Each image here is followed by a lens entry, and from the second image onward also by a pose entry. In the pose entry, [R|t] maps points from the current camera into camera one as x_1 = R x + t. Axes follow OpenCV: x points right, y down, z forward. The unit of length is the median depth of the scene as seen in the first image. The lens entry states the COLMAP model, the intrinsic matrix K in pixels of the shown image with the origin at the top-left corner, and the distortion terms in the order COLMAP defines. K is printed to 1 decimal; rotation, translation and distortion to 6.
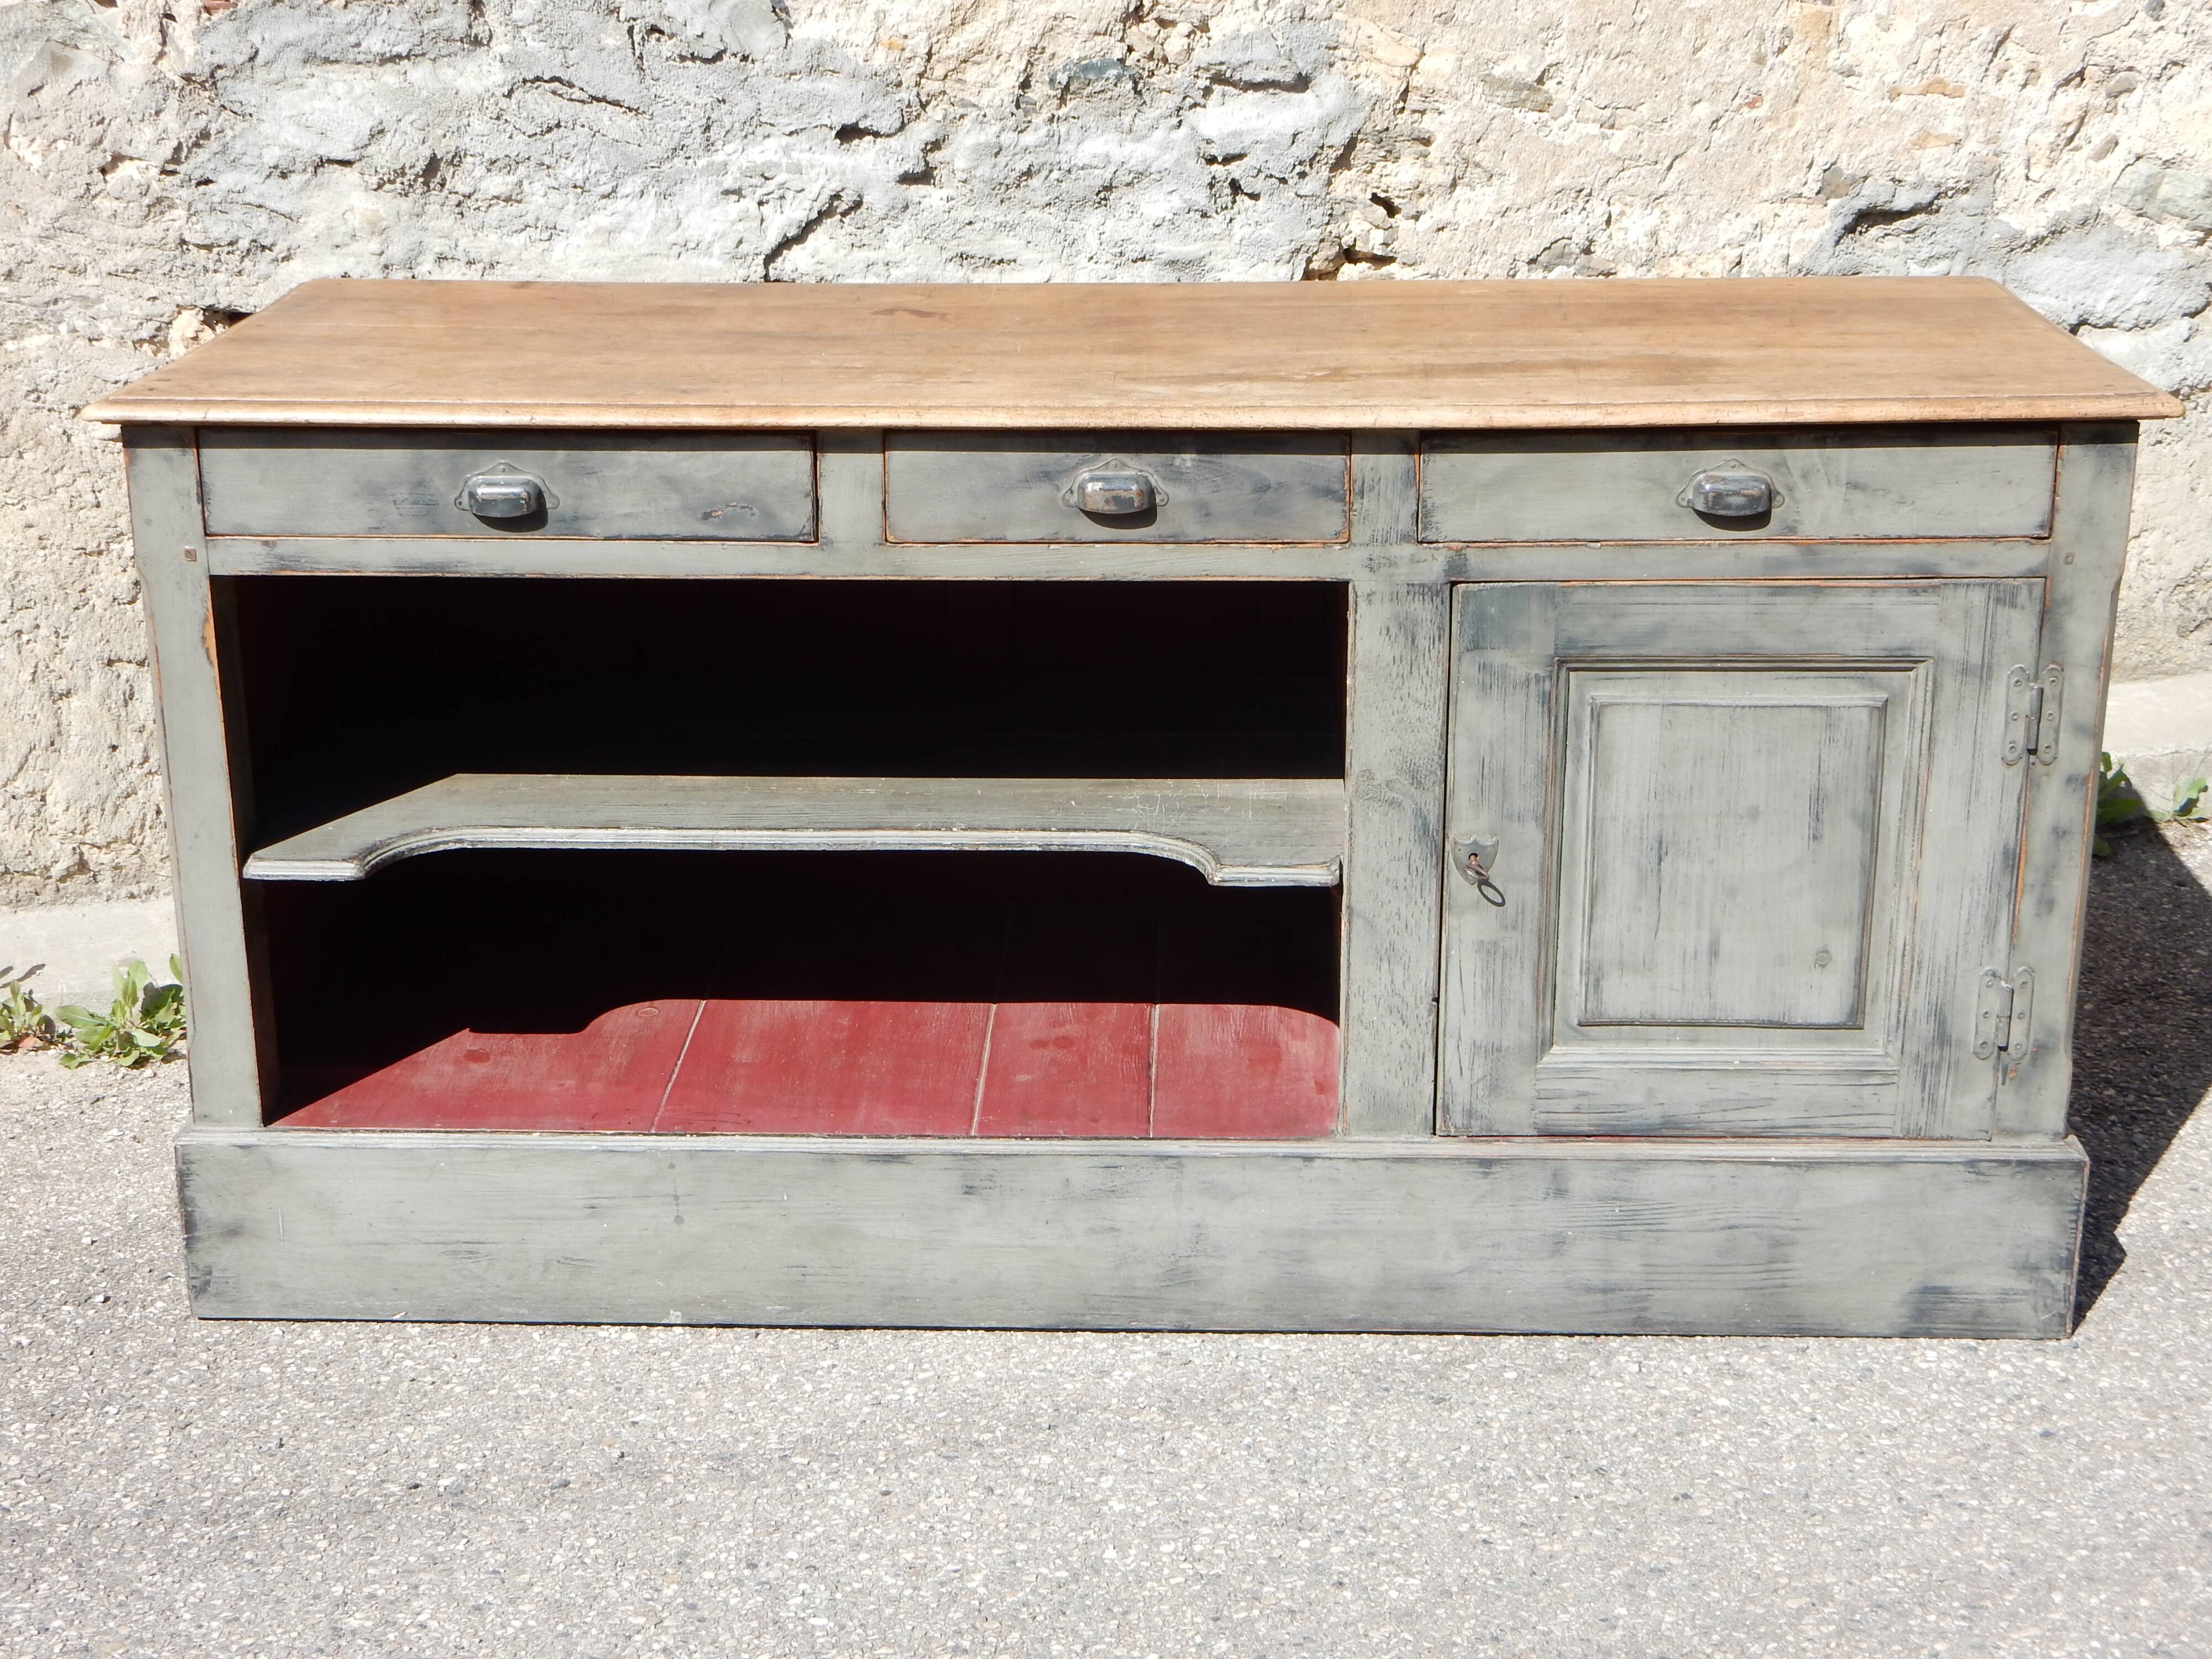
lens RADIAL K [[3099.2, 0, 1105.5], [0, 3099.2, 848.9], [0, 0, 1]] dist [0.001578, 0.070129]
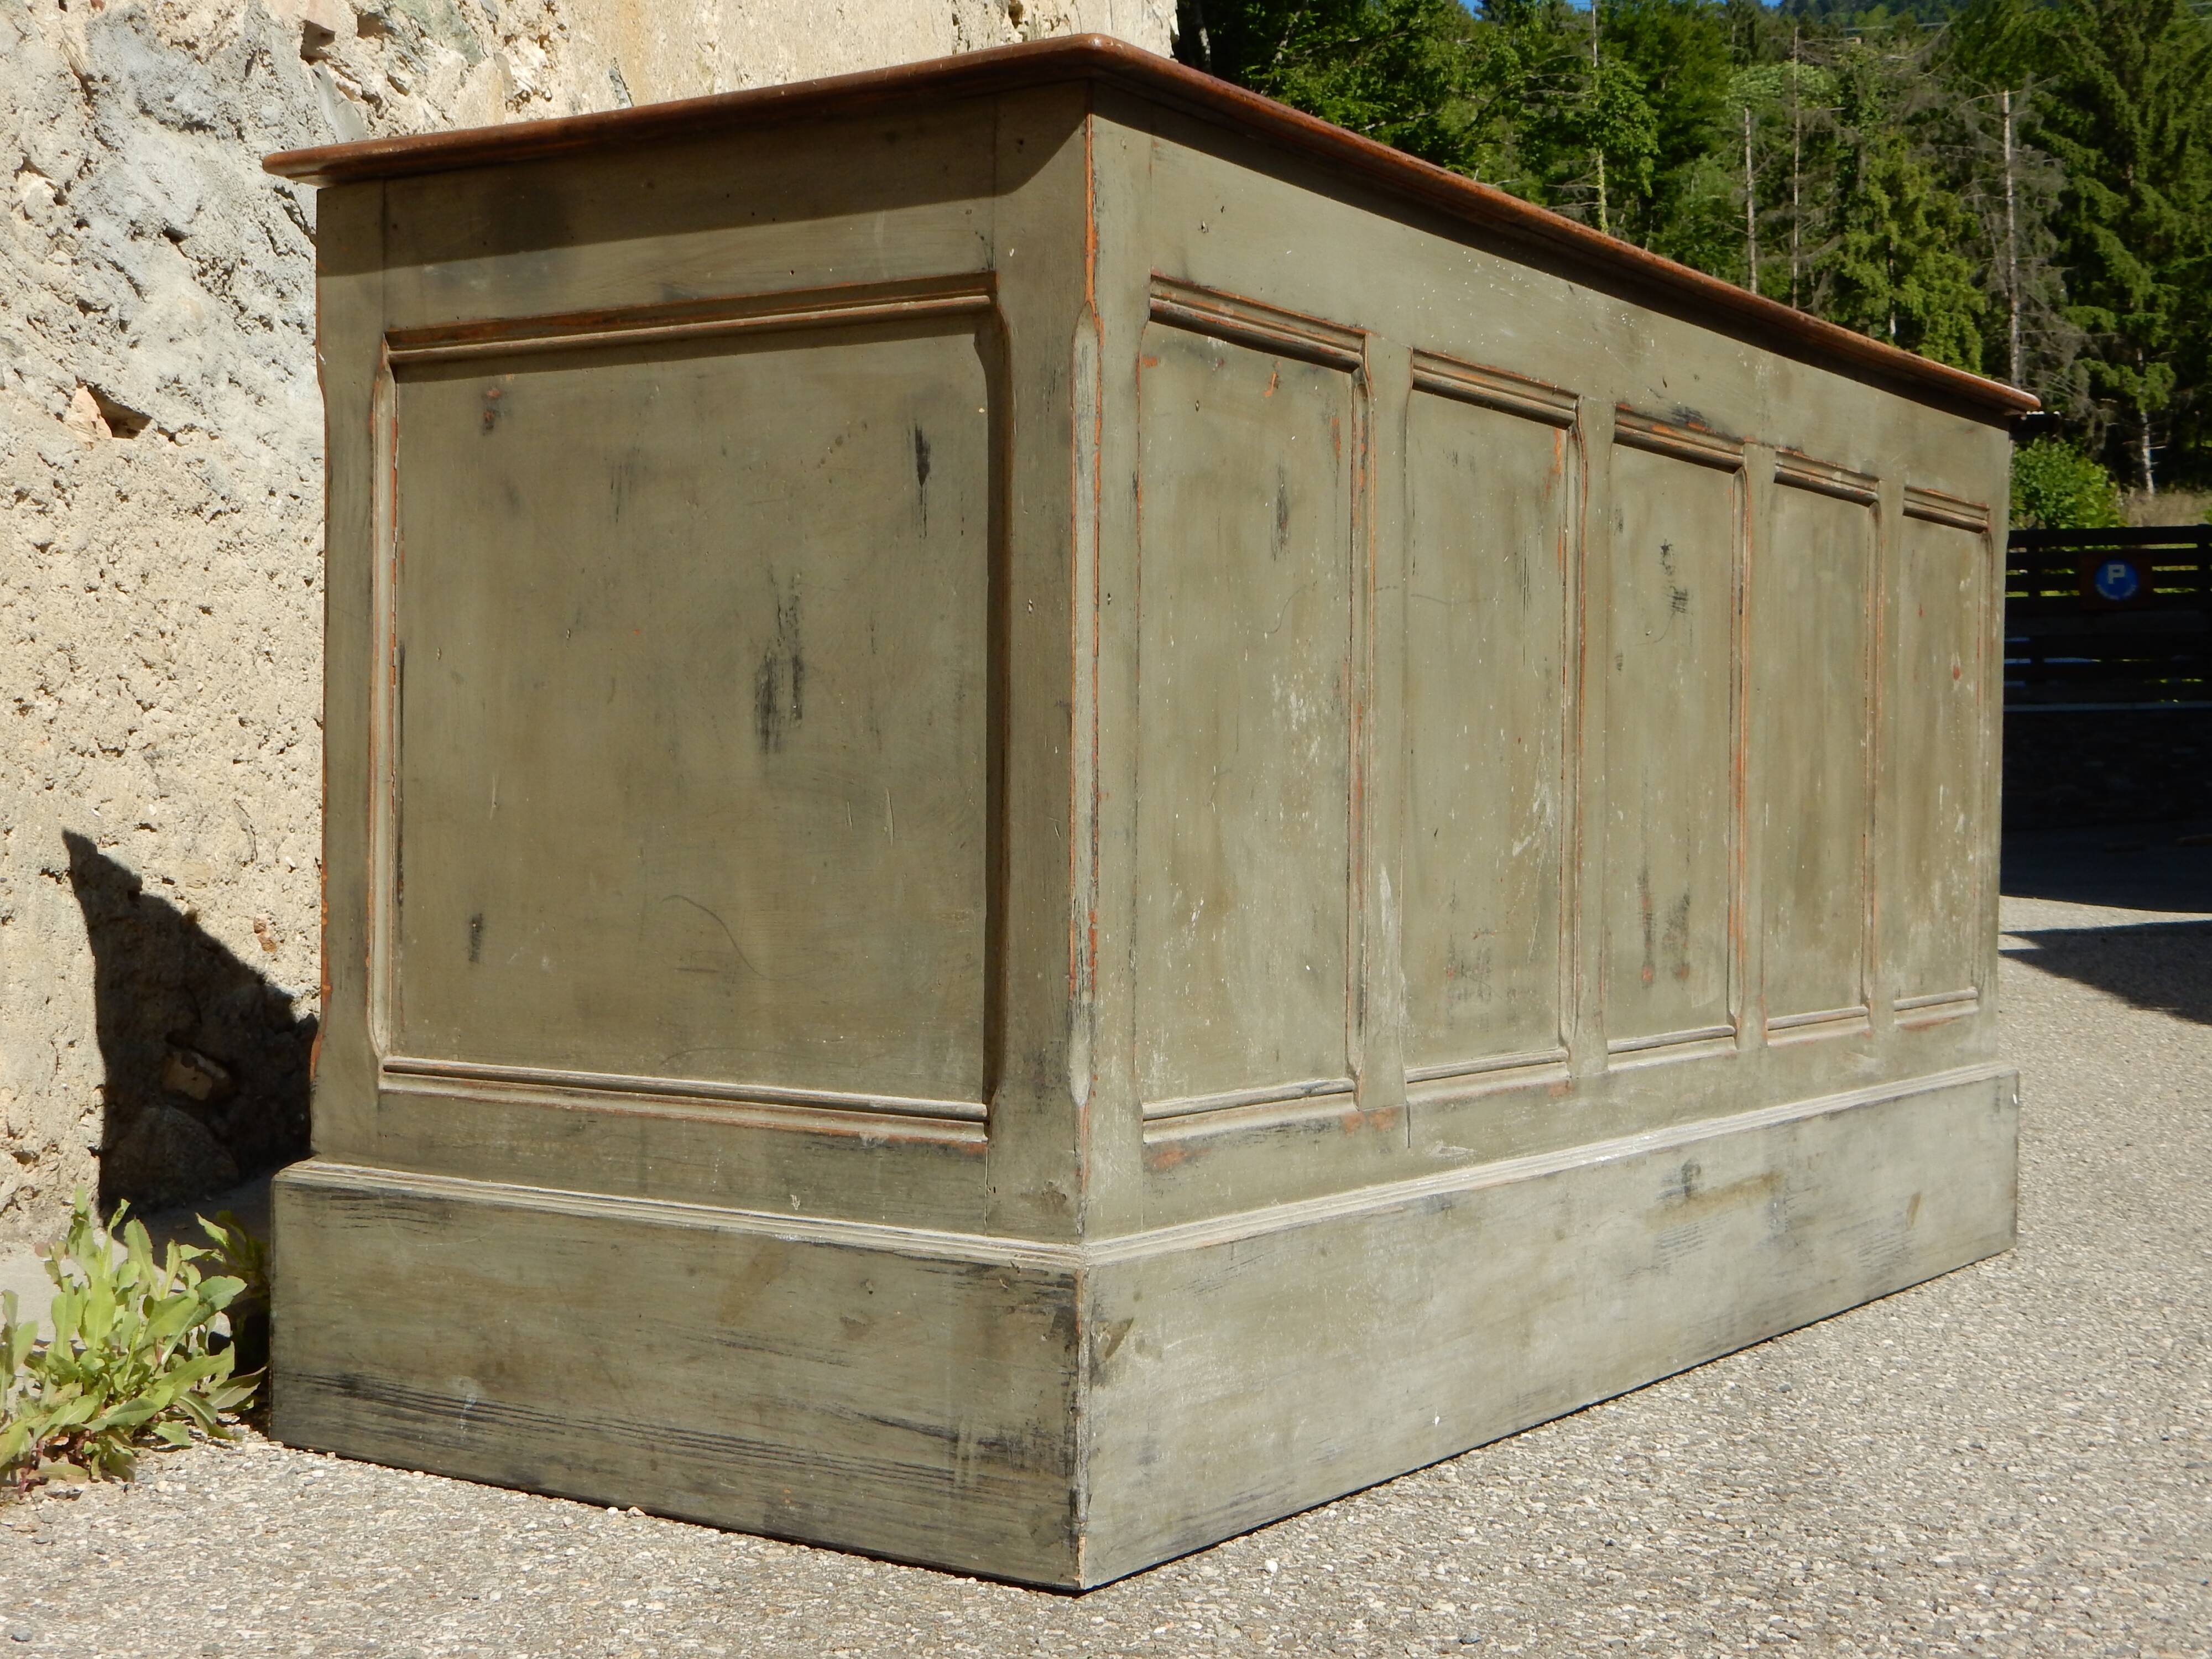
lens RADIAL K [[3099.2, 0, 1105.5], [0, 3099.2, 848.9], [0, 0, 1]] dist [0.001578, 0.070129]
pose [[0.410368, 0.001026, 0.911920, -1.088085], [0.283839, 0.950182, -0.128798, 0.112961], [-0.866622, 0.311693, 0.389633, 0.694789]]
